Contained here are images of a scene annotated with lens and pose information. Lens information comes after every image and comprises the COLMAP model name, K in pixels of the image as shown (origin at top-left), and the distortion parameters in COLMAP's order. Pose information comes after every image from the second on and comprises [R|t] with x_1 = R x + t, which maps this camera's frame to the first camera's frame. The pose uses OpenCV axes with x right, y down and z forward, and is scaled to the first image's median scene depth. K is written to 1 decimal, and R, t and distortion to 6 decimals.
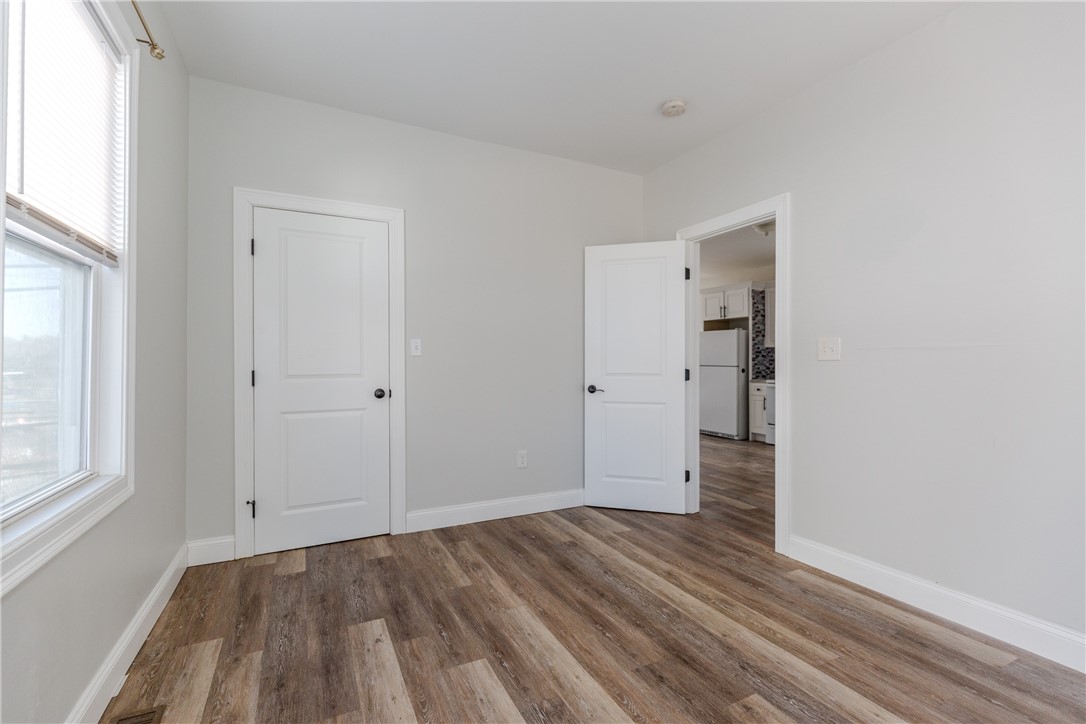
lens RADIAL K [[483.0, 0, 549.3], [0, 483.0, 353.5], [0, 0, 1]] dist [0.003410, -0.000230]
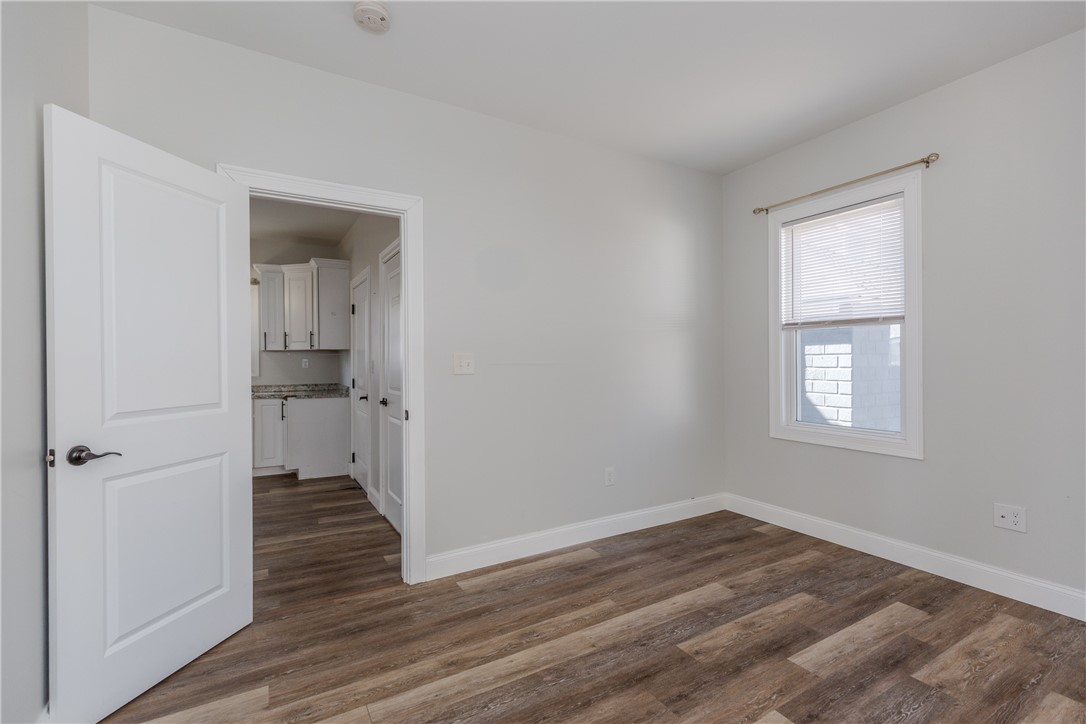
lens RADIAL K [[483.0, 0, 545.4], [0, 483.0, 360.2], [0, 0, 1]] dist [0.003410, -0.000230]
pose [[-0.042452, -0.000533, 0.999098, -0.547980], [-0.004687, 0.999989, 0.000335, -0.017585], [-0.999087, -0.004668, -0.042454, 0.960282]]
